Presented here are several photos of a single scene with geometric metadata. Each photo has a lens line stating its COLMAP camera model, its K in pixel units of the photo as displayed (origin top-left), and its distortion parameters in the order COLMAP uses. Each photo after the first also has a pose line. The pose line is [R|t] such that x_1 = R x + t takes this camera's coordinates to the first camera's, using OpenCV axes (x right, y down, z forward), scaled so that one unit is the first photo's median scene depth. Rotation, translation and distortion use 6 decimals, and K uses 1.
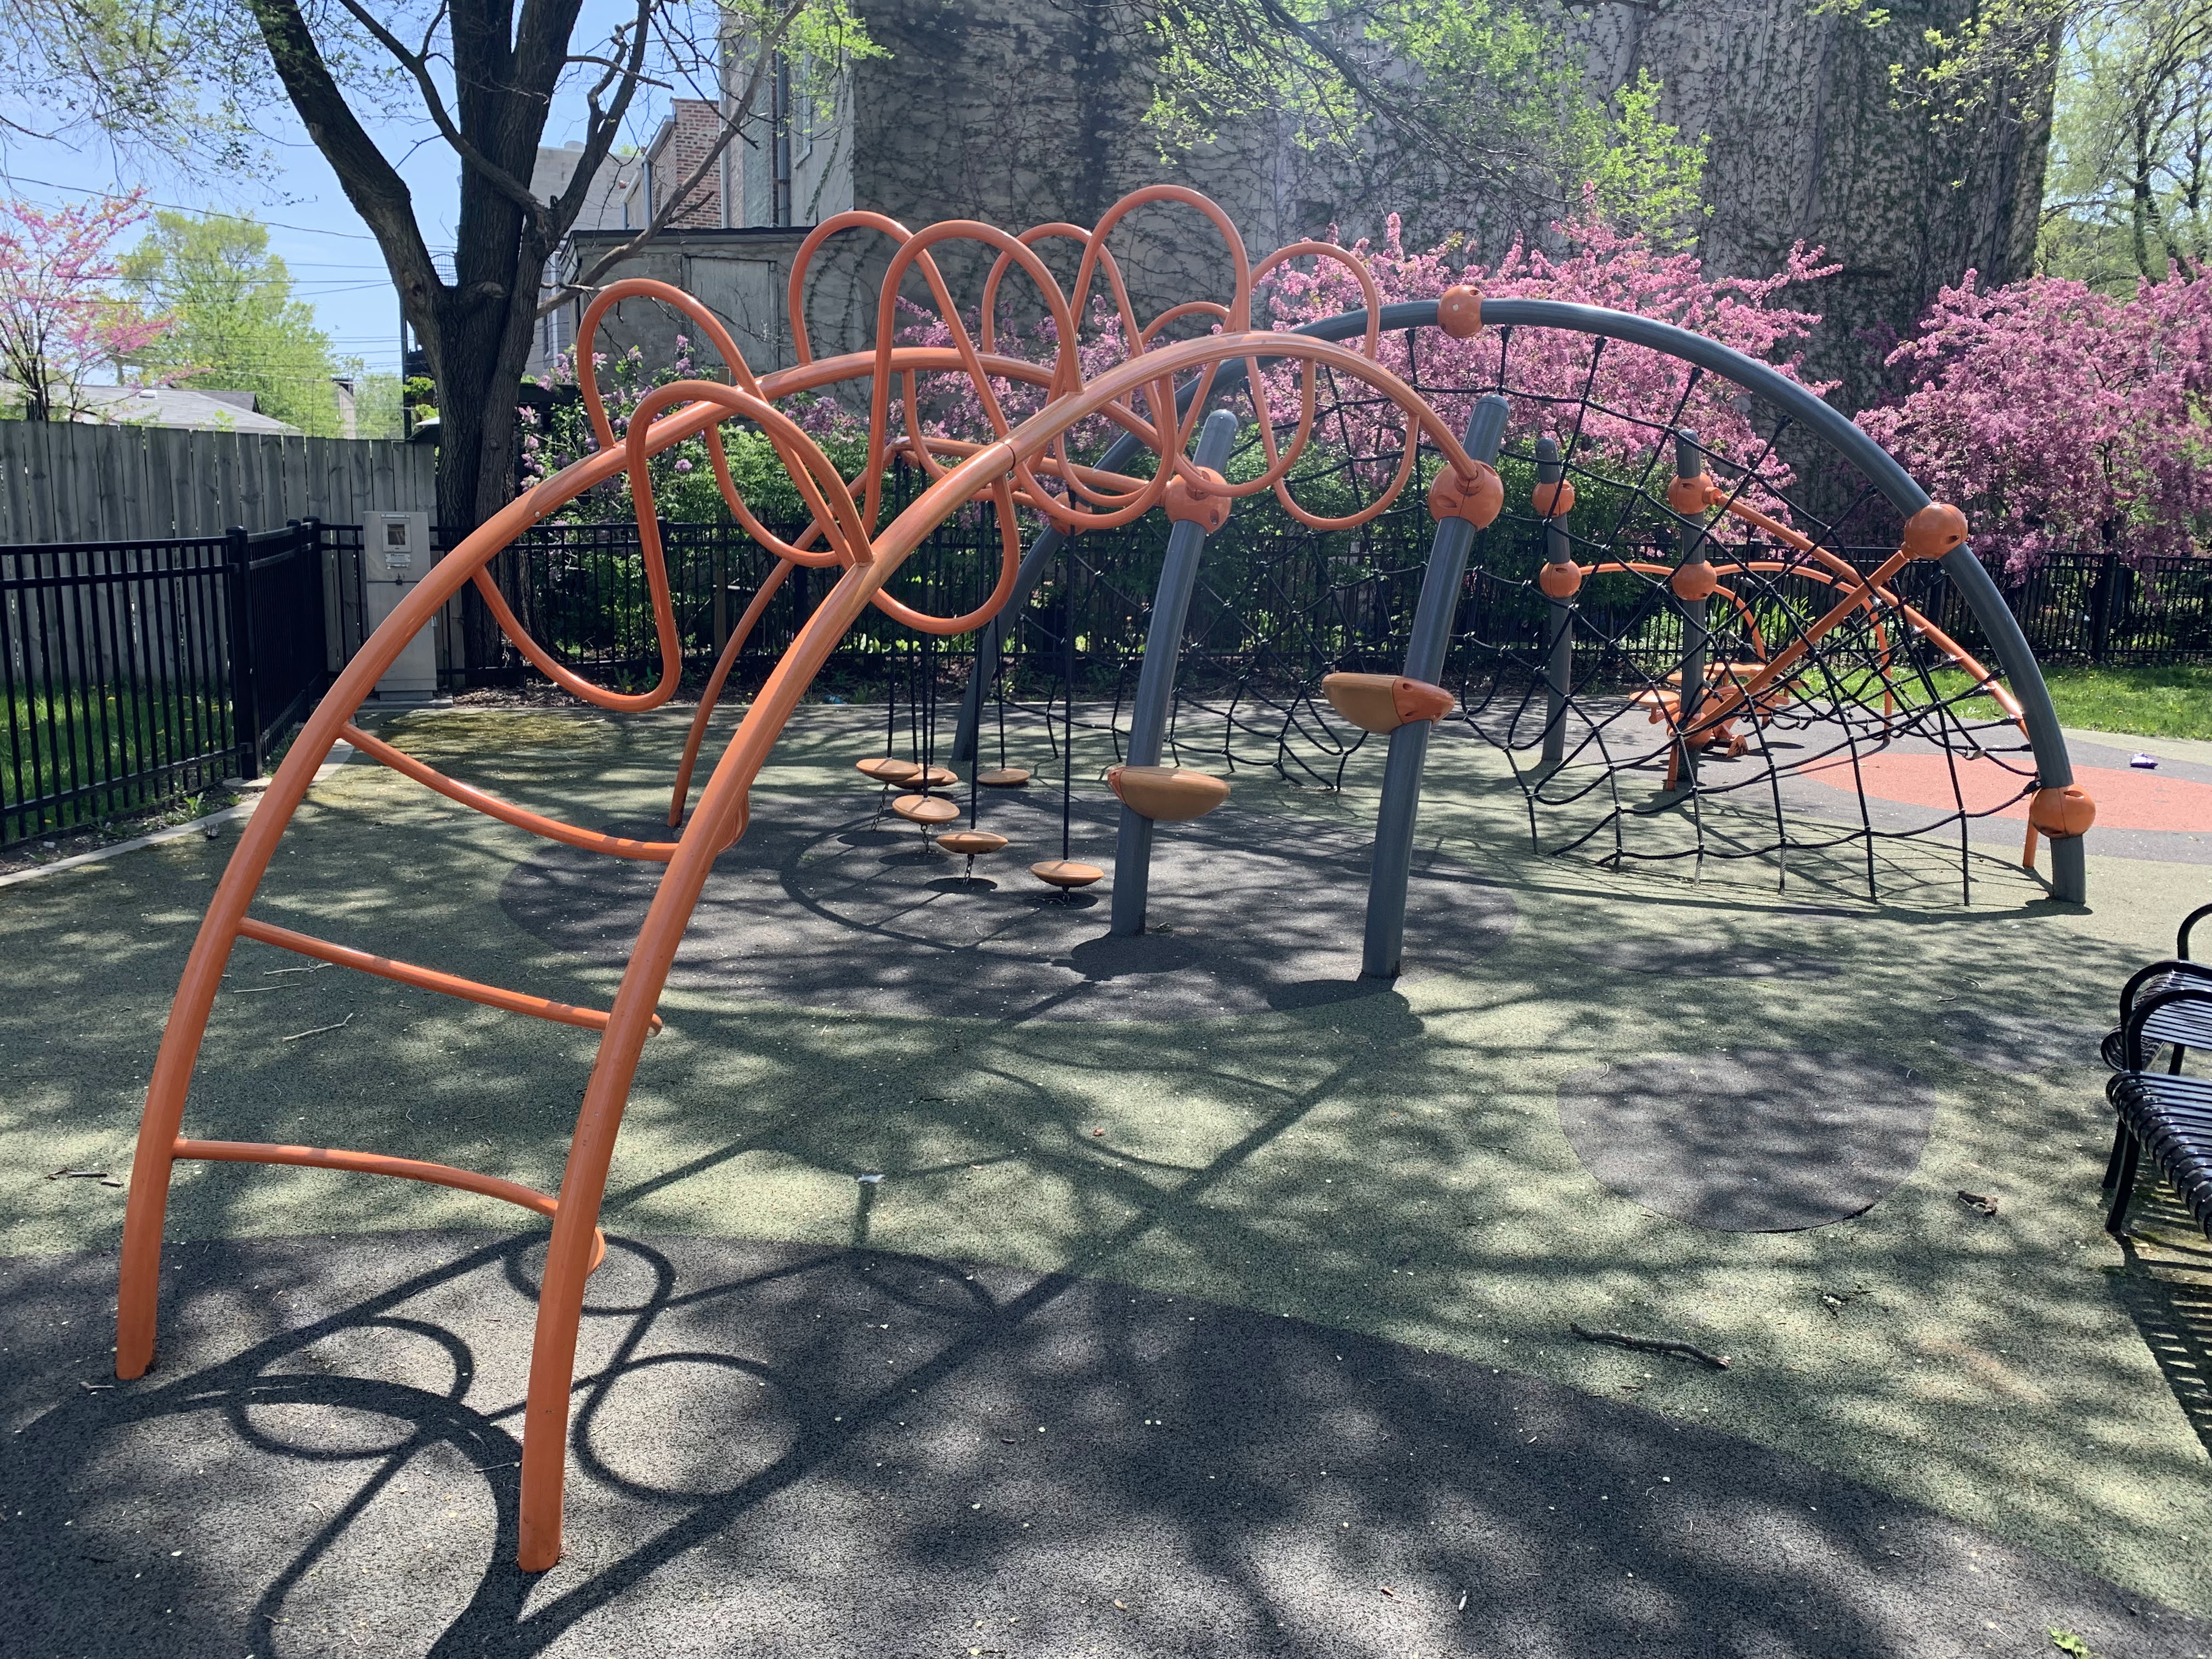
lens RADIAL K [[1744.6, 0, 1132.1], [0, 1744.6, 795.1], [0, 0, 1]] dist [0.099797, -0.173072]
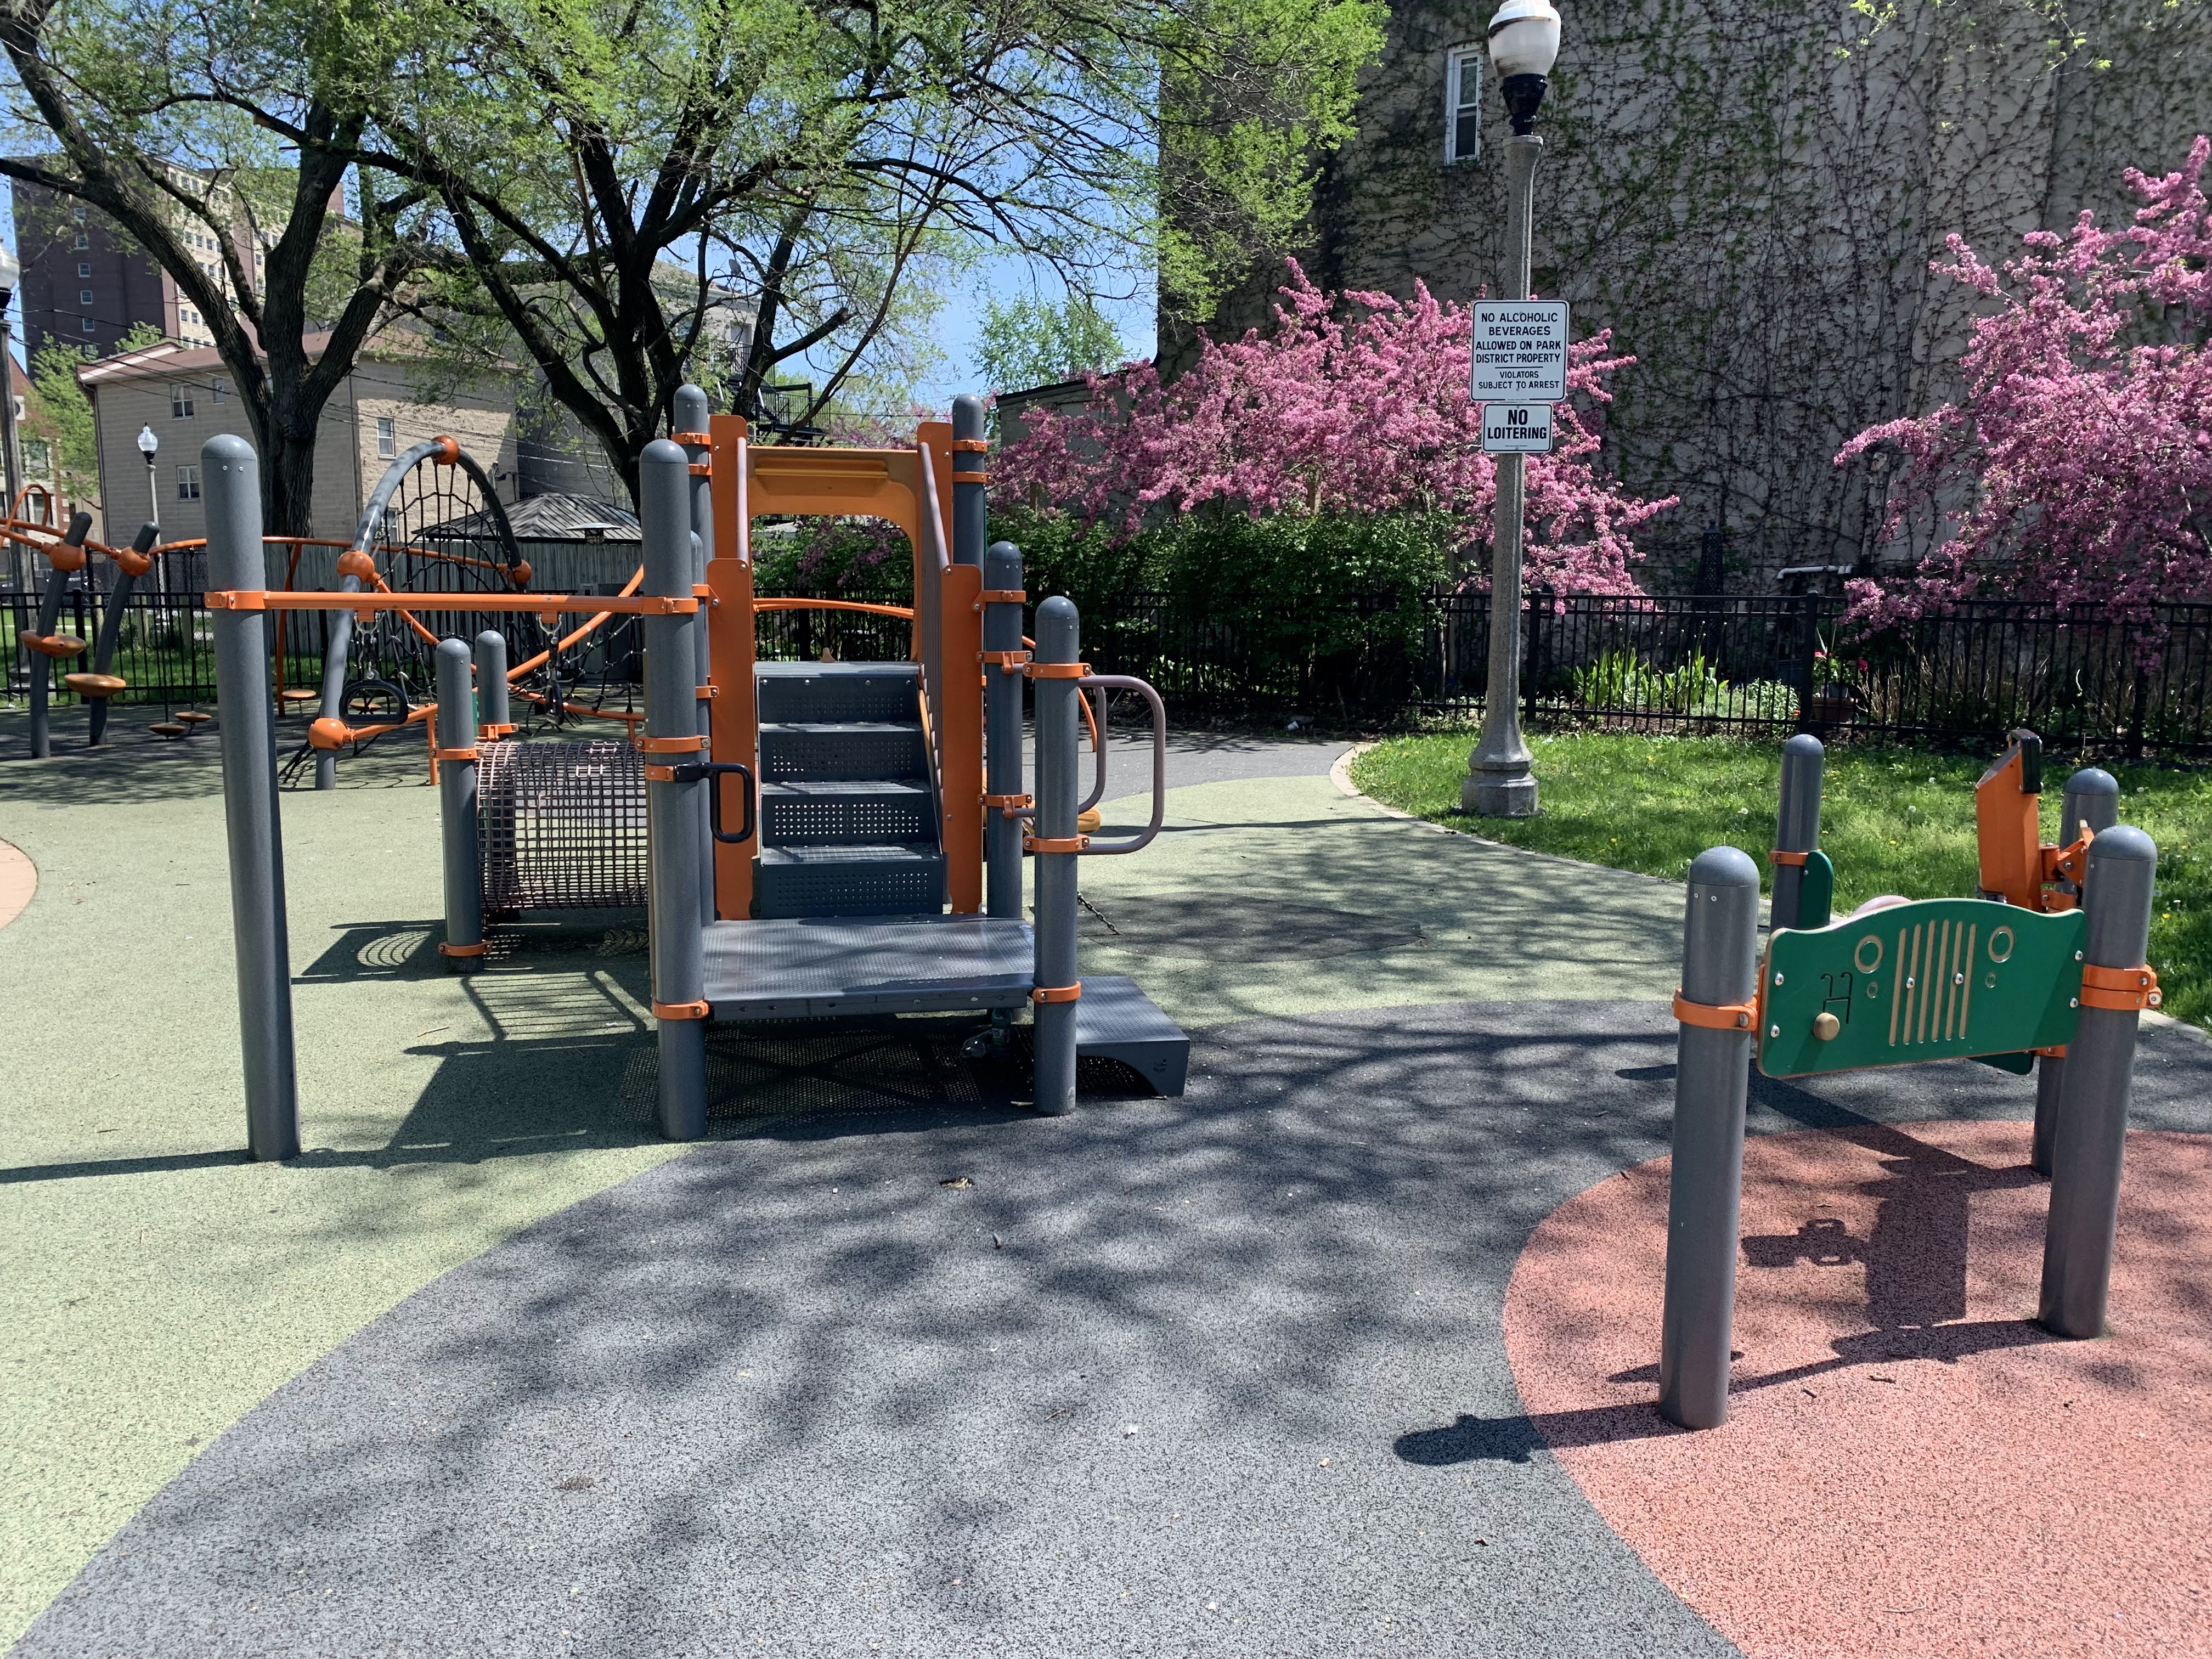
lens RADIAL K [[1739.9, 0, 1106.0], [0, 1739.9, 829.5], [0, 0, 1]] dist [0.012310, 0.006231]
pose [[0.548713, 0.096865, -0.830380, 0.814600], [-0.111699, 0.992854, 0.042007, -0.030205], [0.828515, 0.069703, 0.555612, 0.254869]]
